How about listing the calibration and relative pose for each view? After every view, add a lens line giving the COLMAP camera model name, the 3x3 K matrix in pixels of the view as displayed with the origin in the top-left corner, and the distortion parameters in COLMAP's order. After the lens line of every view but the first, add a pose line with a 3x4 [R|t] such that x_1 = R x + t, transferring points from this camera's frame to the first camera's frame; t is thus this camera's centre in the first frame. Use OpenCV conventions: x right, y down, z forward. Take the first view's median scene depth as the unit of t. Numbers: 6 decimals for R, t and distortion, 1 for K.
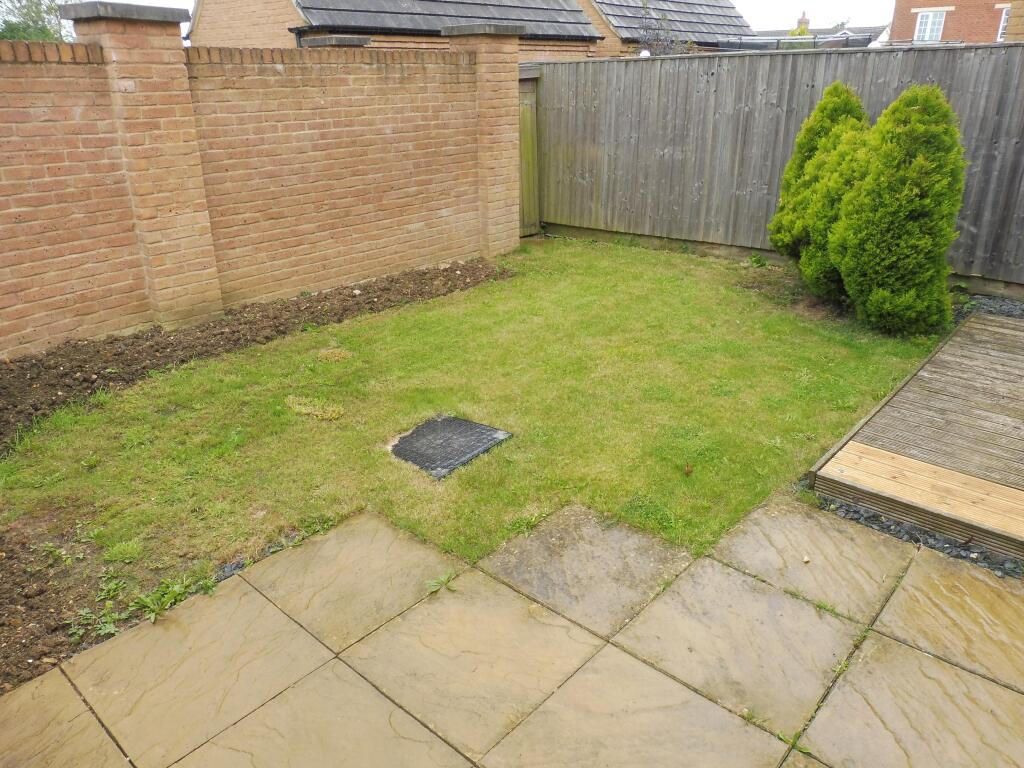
lens RADIAL K [[752.4, 0, 511.7], [0, 752.4, 357.9], [0, 0, 1]] dist [0.048617, 0.002025]
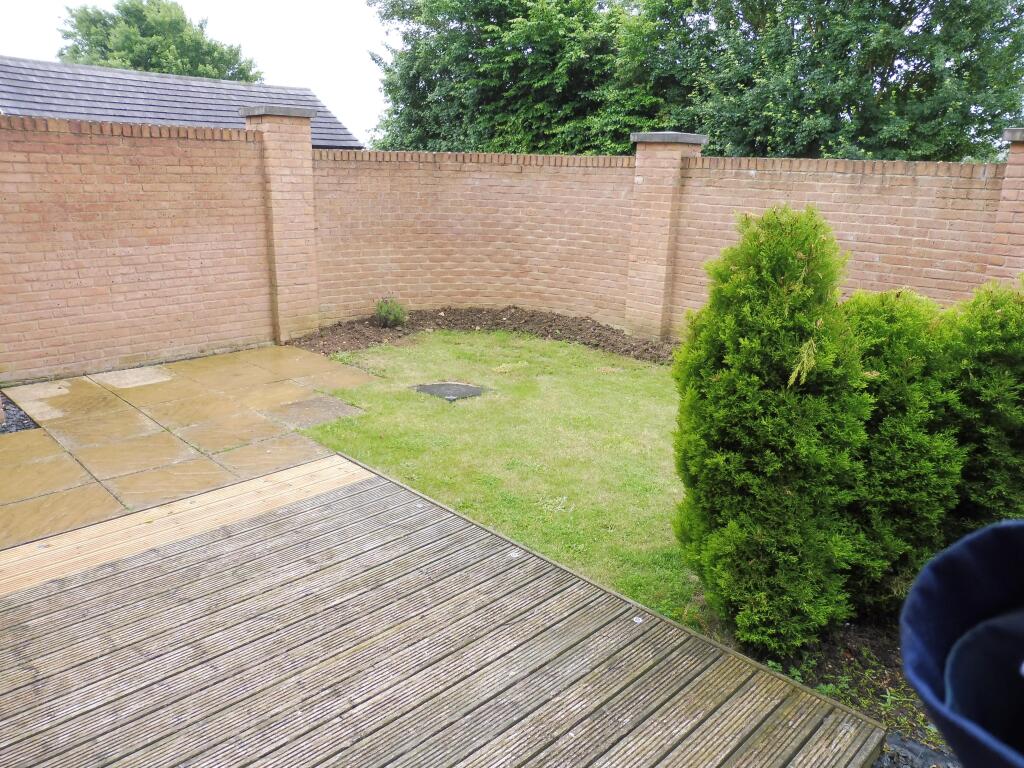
lens RADIAL K [[760.5, 0, 512.0], [0, 760.5, 384.0], [0, 0, 1]] dist [-0.004178, -0.001622]
pose [[-0.046542, 0.291839, -0.955334, 1.039653], [-0.382747, 0.878172, 0.286913, -0.296479], [0.922680, 0.379005, 0.070829, 0.708857]]
